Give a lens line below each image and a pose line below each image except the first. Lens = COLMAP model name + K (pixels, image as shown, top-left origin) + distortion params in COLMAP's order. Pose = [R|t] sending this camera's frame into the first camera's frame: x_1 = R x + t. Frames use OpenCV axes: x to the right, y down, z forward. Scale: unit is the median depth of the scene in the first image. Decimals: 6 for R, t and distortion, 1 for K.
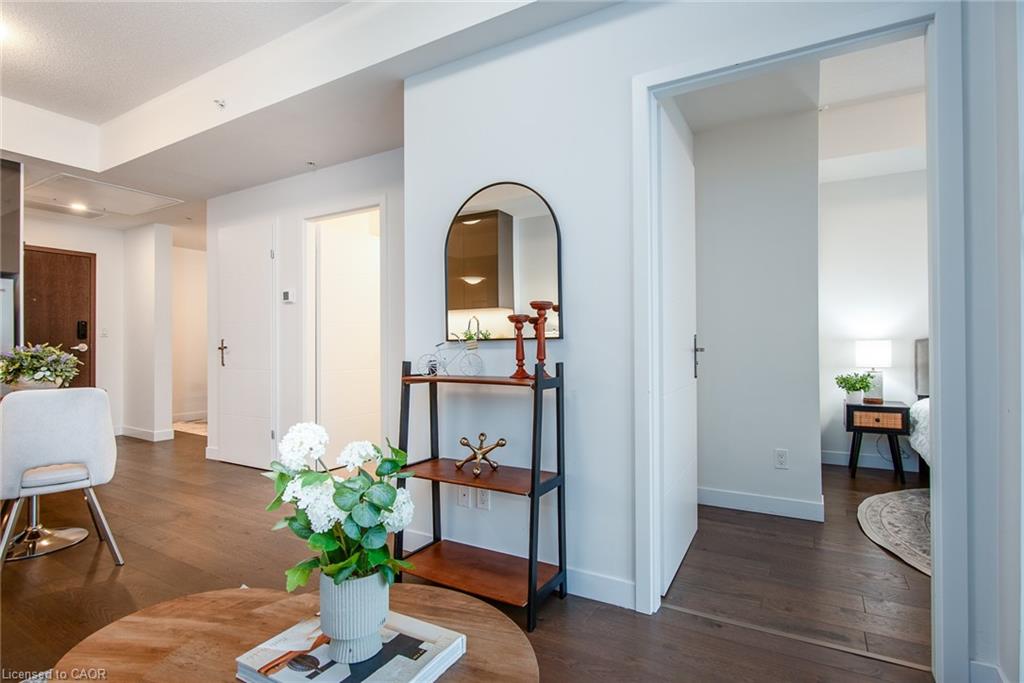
lens RADIAL K [[512.5, 0, 508.4], [0, 512.5, 340.8], [0, 0, 1]] dist [-0.006220, -0.000463]
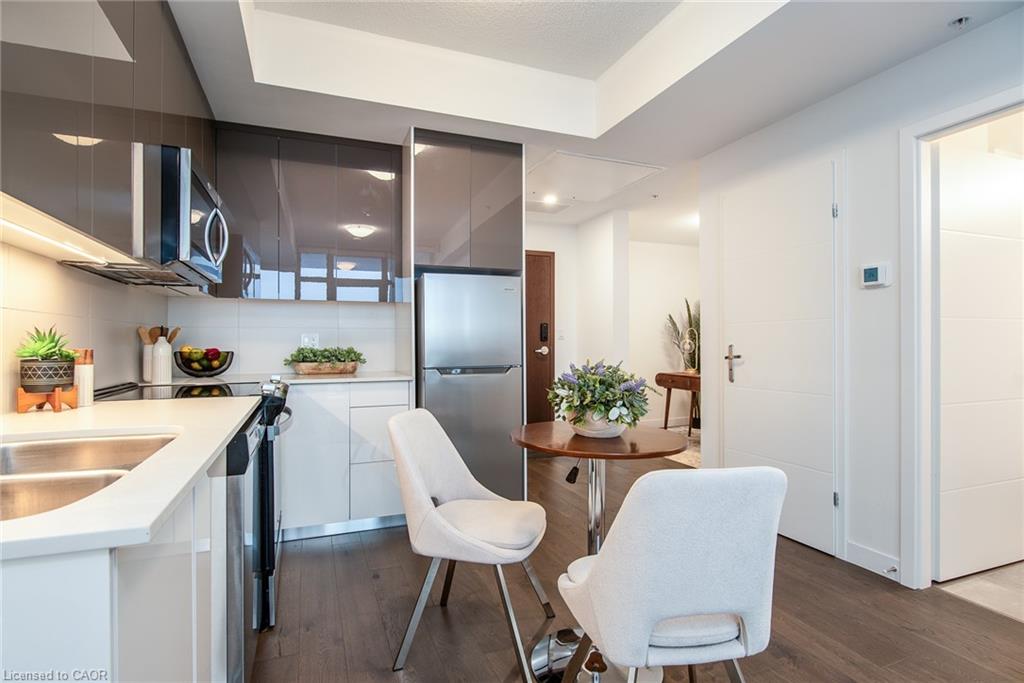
lens RADIAL K [[512.5, 0, 507.6], [0, 512.5, 340.8], [0, 0, 1]] dist [-0.006220, -0.000463]
pose [[0.786279, 0.001155, -0.617871, -0.745849], [0.004262, 0.999964, 0.007293, -0.031417], [0.617857, -0.008367, 0.786246, 0.499972]]
